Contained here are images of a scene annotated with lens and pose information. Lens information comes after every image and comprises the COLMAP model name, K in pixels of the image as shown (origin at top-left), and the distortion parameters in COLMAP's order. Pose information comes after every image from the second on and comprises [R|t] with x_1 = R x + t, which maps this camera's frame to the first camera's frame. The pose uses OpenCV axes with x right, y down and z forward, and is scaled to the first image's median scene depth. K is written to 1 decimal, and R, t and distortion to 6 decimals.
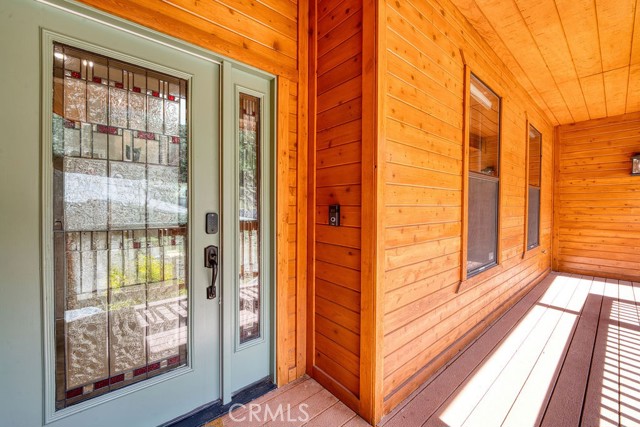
lens RADIAL K [[258.8, 0, 320.0], [0, 258.8, 213.5], [0, 0, 1]] dist [-0.011051, -0.000205]
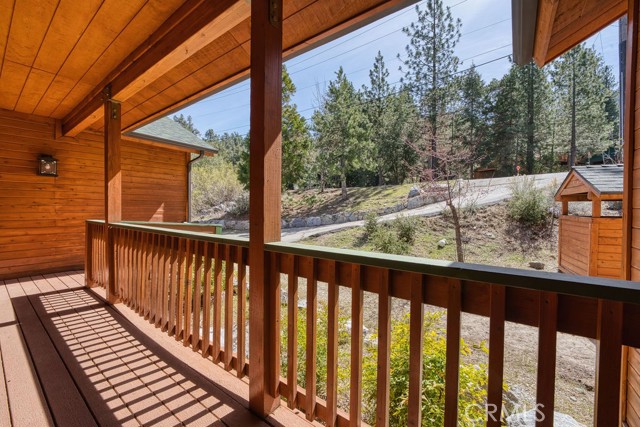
lens RADIAL K [[258.8, 0, 320.0], [0, 258.8, 213.5], [0, 0, 1]] dist [-0.011051, -0.000205]
pose [[-0.222654, -0.021073, 0.974670, -0.081716], [0.011233, 0.999645, 0.024180, -0.002620], [-0.974833, 0.016332, -0.222339, 0.116740]]
